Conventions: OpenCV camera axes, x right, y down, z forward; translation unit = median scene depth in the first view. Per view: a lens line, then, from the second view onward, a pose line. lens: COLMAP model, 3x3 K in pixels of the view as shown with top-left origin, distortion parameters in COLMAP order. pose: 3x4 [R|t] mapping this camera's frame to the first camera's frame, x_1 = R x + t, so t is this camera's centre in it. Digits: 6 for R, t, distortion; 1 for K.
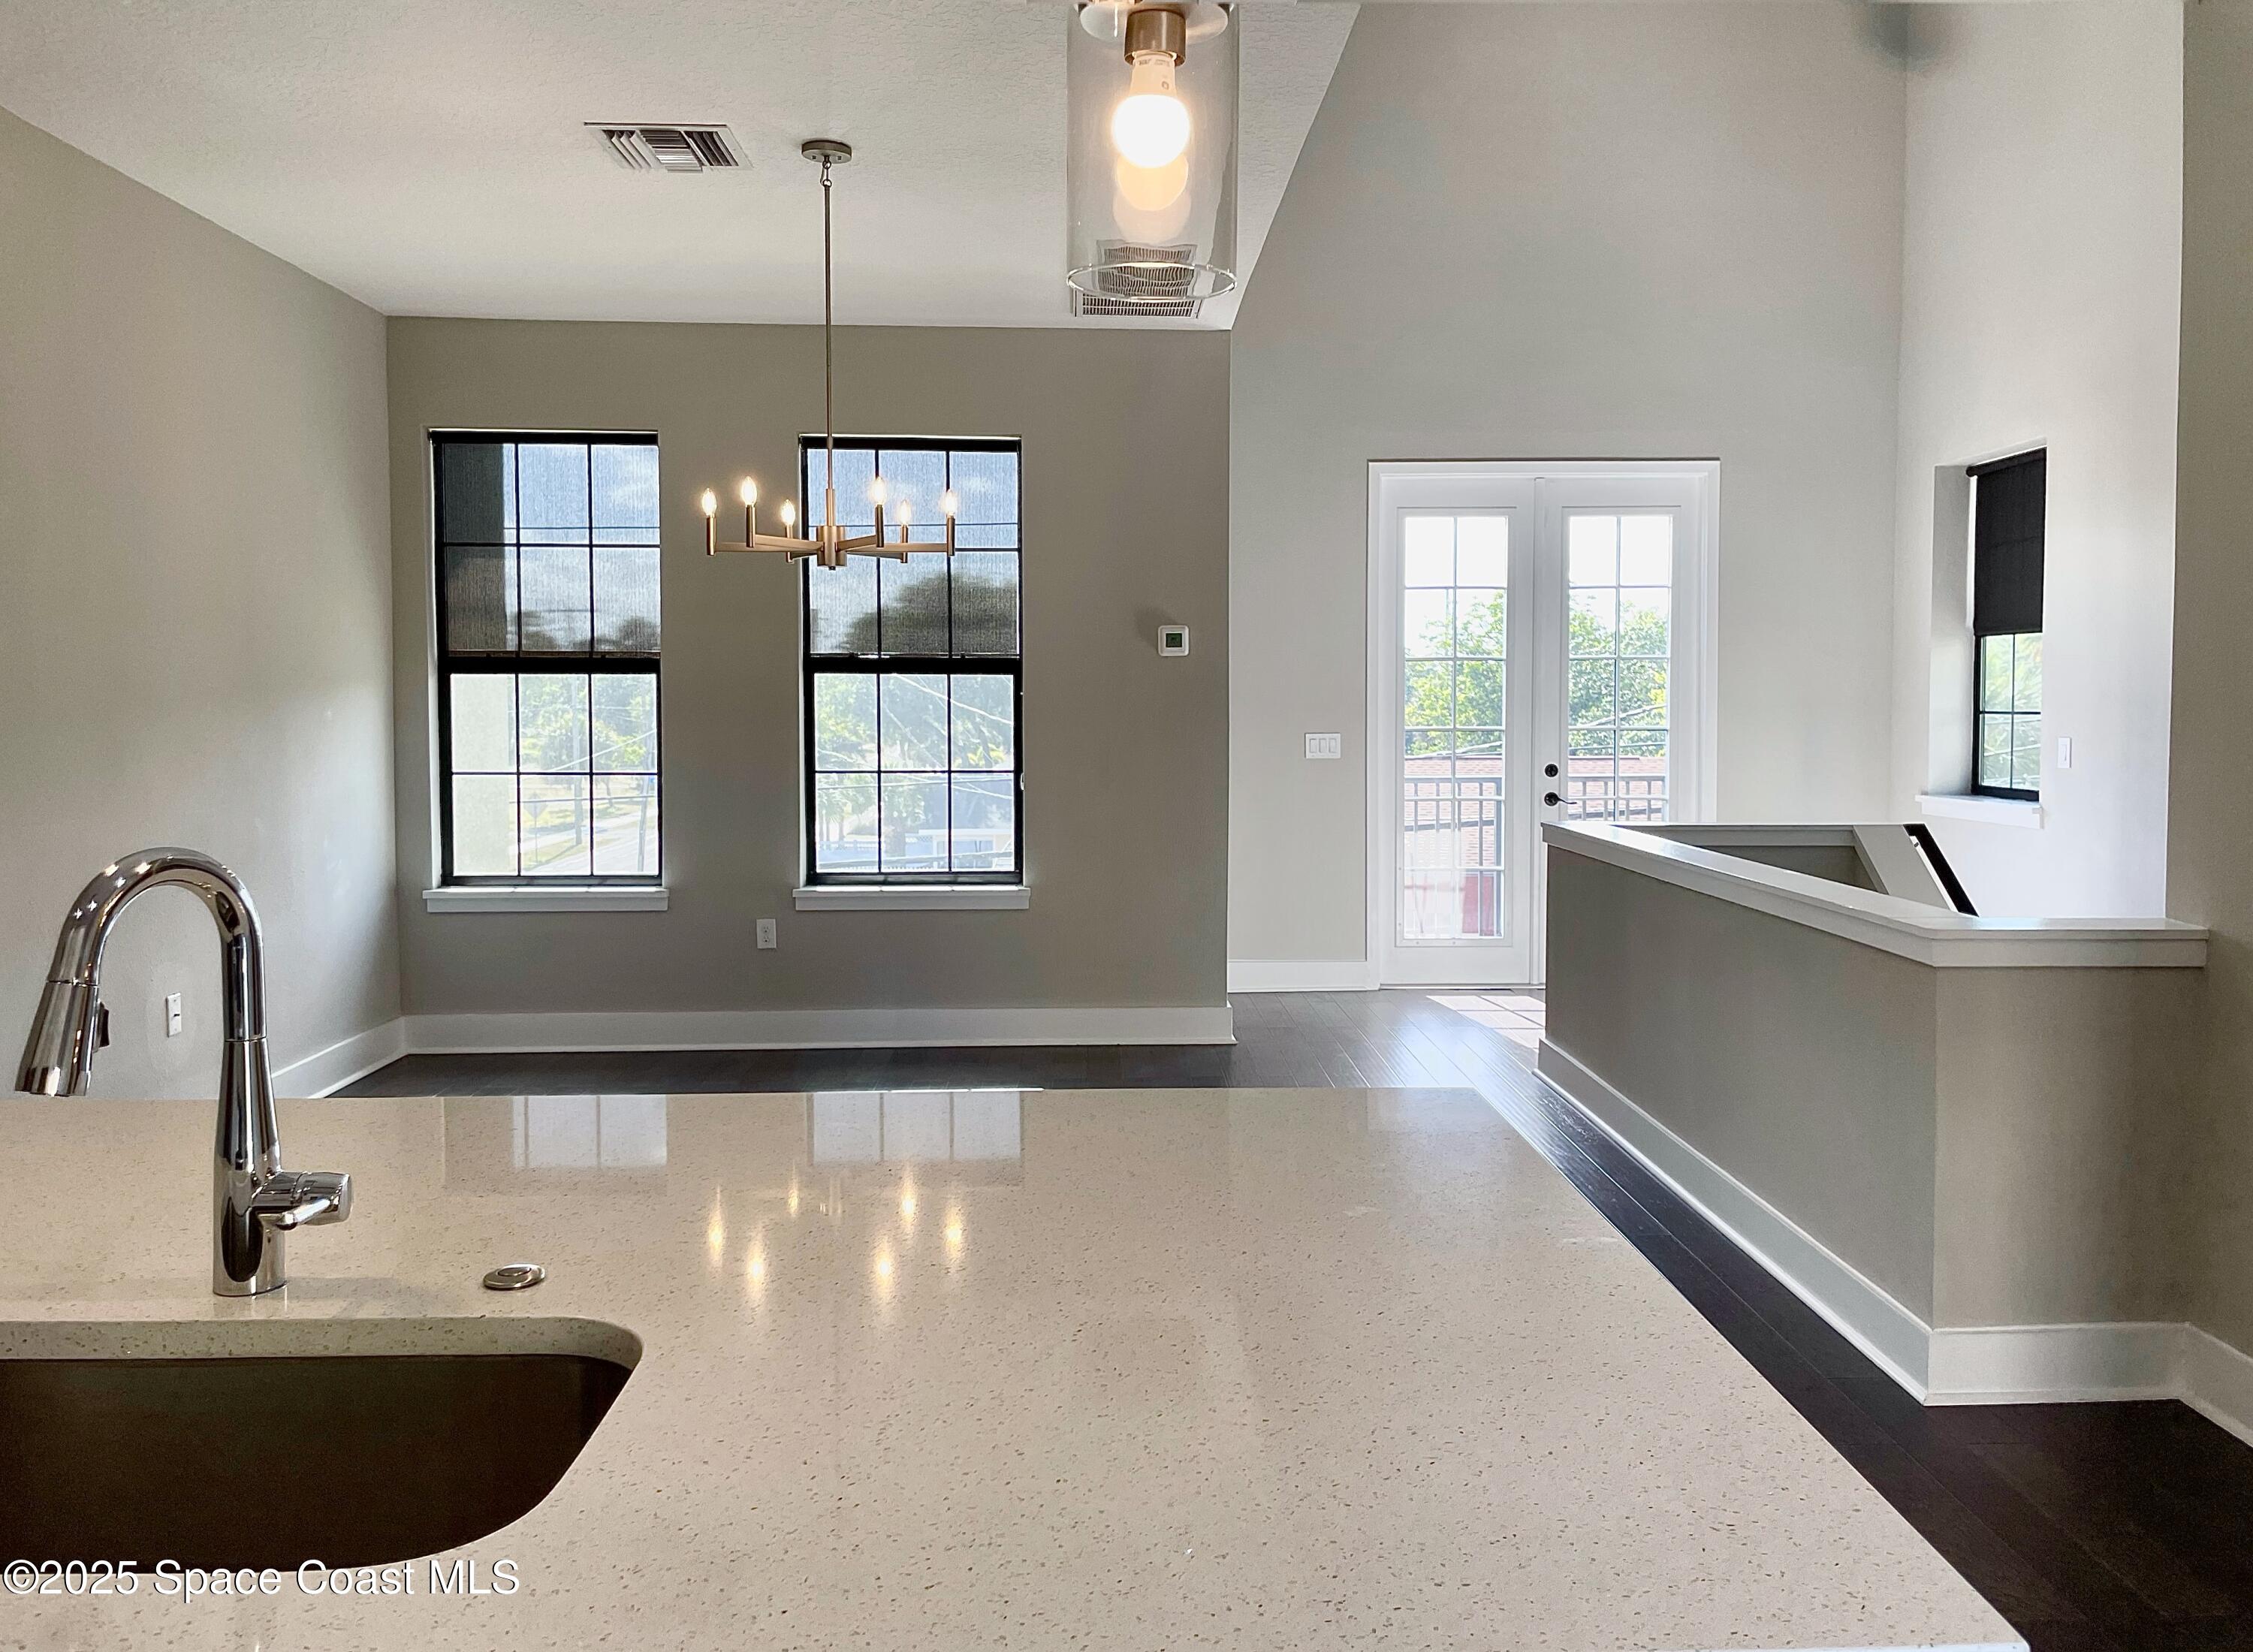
lens RADIAL K [[1720.2, 0, 1137.8], [0, 1720.2, 817.9], [0, 0, 1]] dist [0.068137, -0.024345]
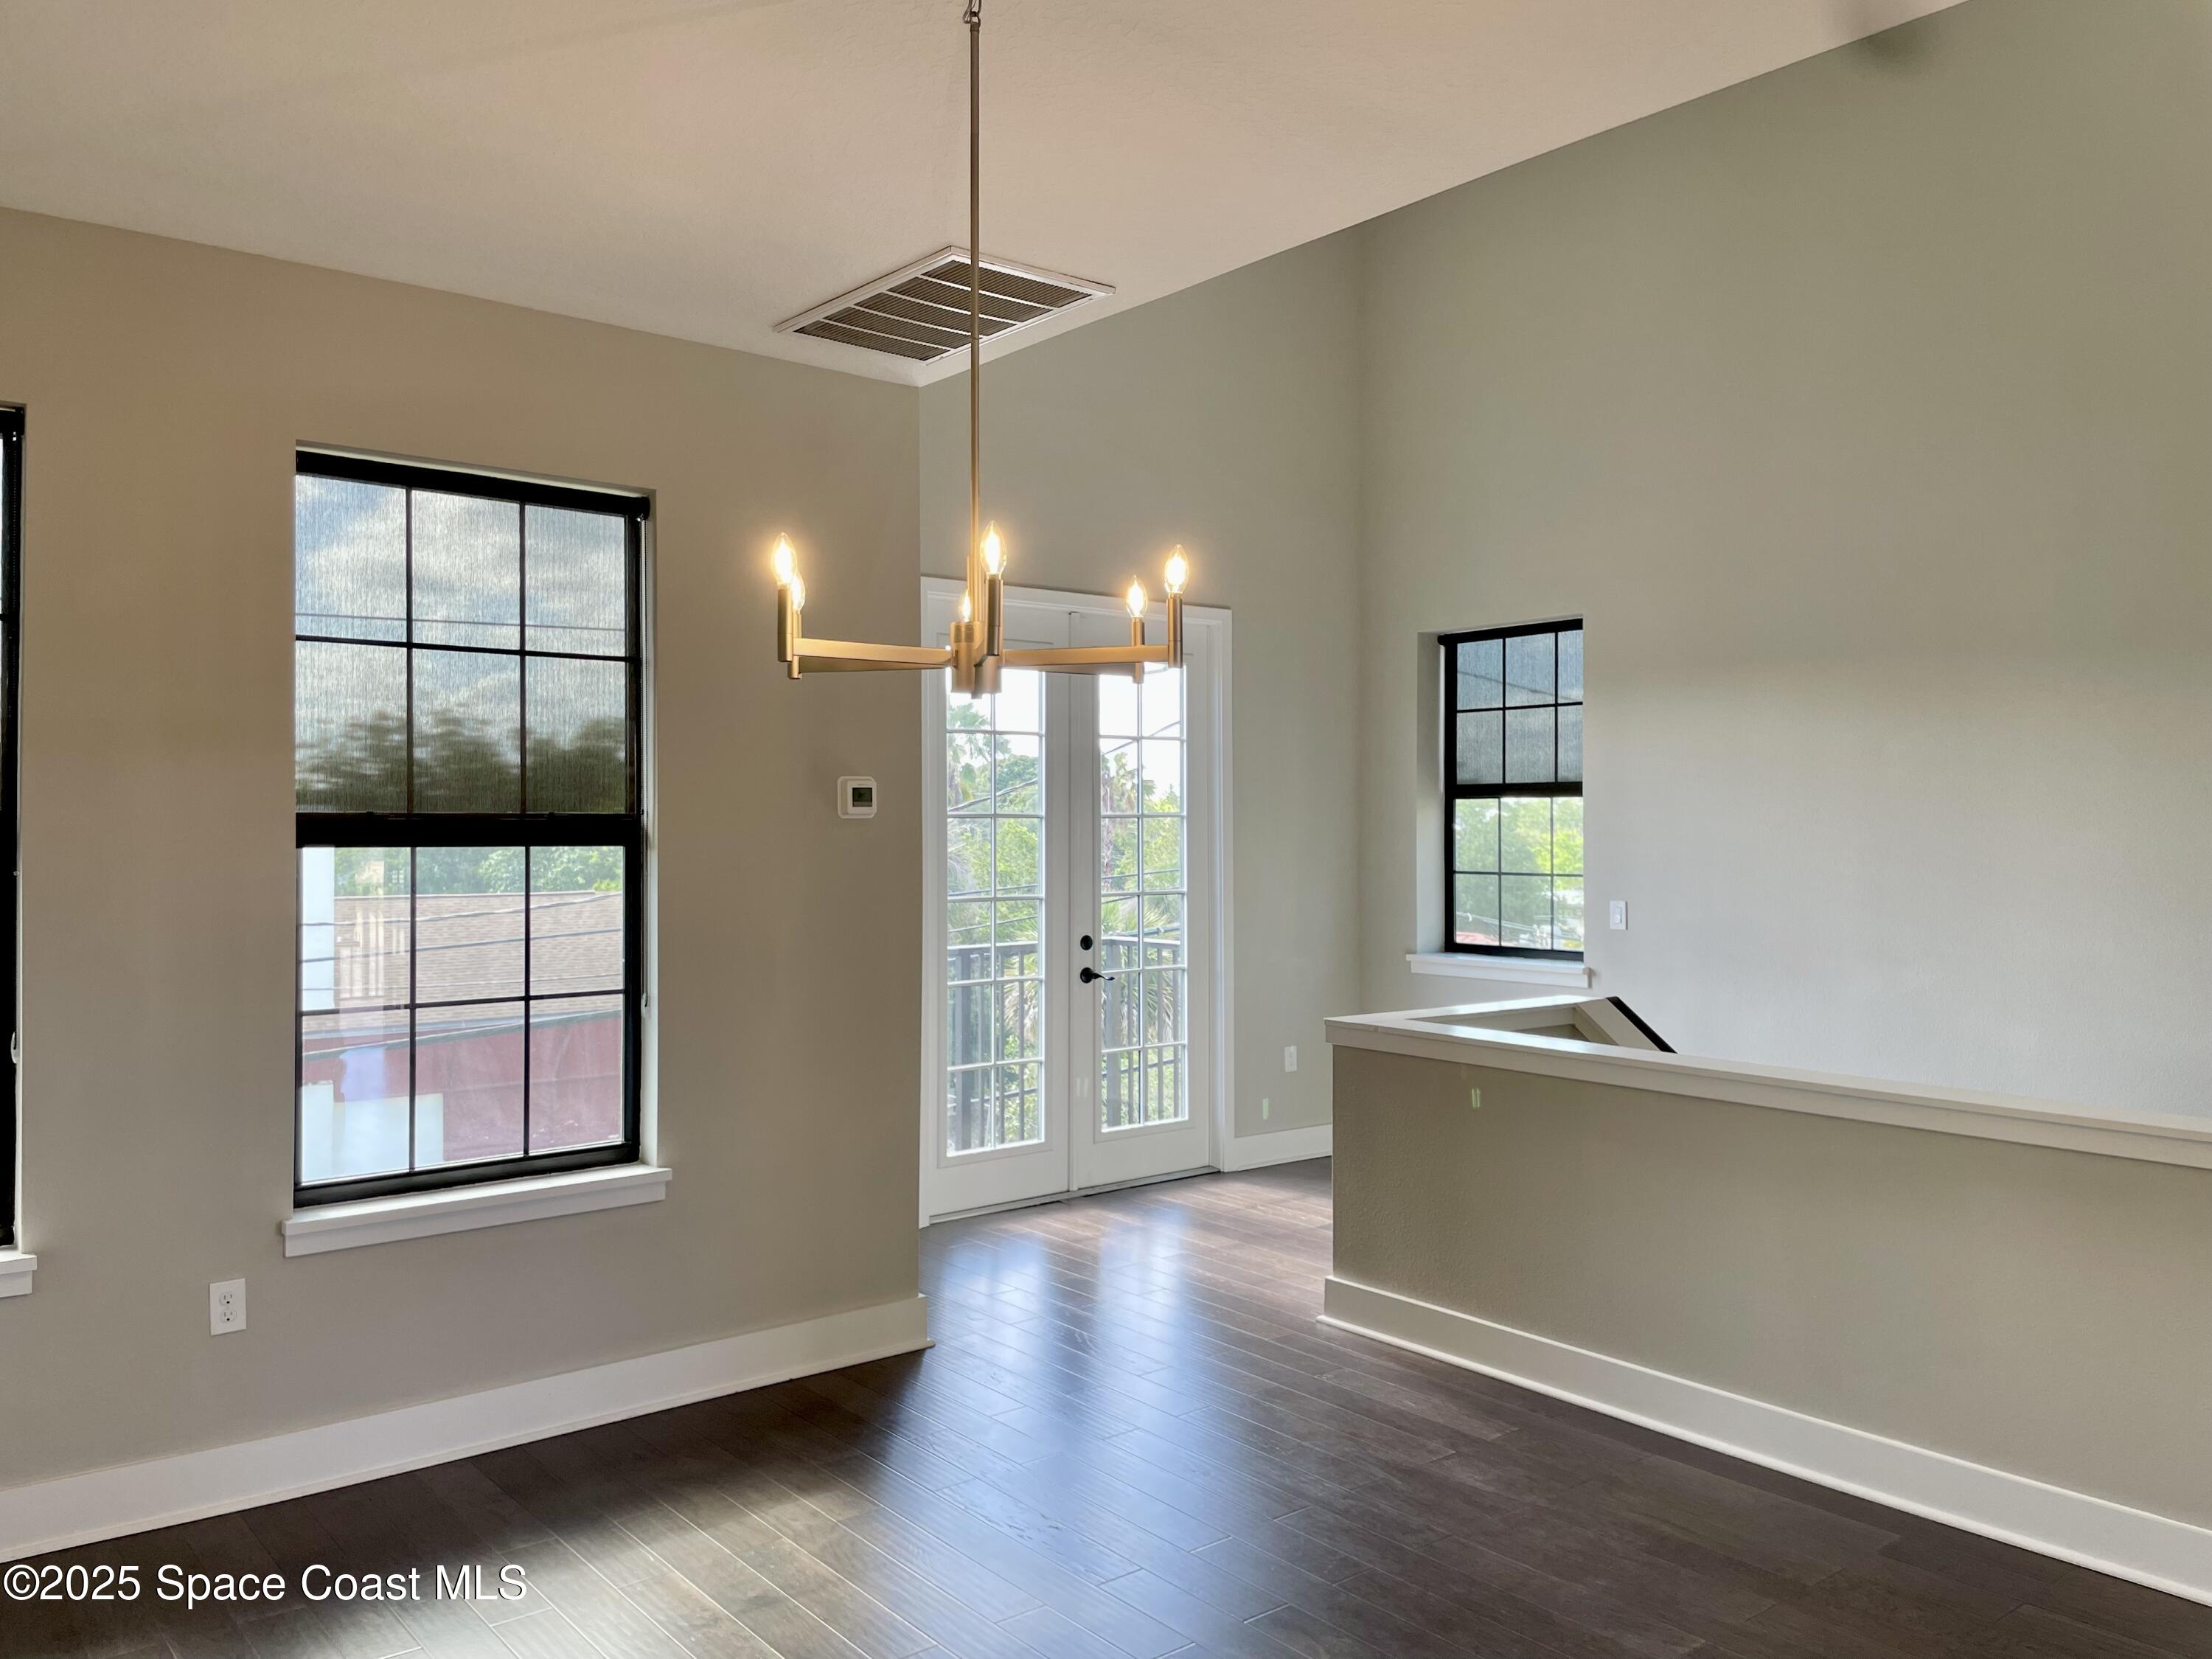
lens RADIAL K [[1689.0, 0, 1110.0], [0, 1689.0, 834.6], [0, 0, 1]] dist [0.068137, -0.024345]
pose [[0.805049, -0.003204, 0.593200, -0.309758], [0.041291, 0.997863, -0.050646, -0.045539], [-0.591770, 0.065266, 0.803460, 0.355205]]
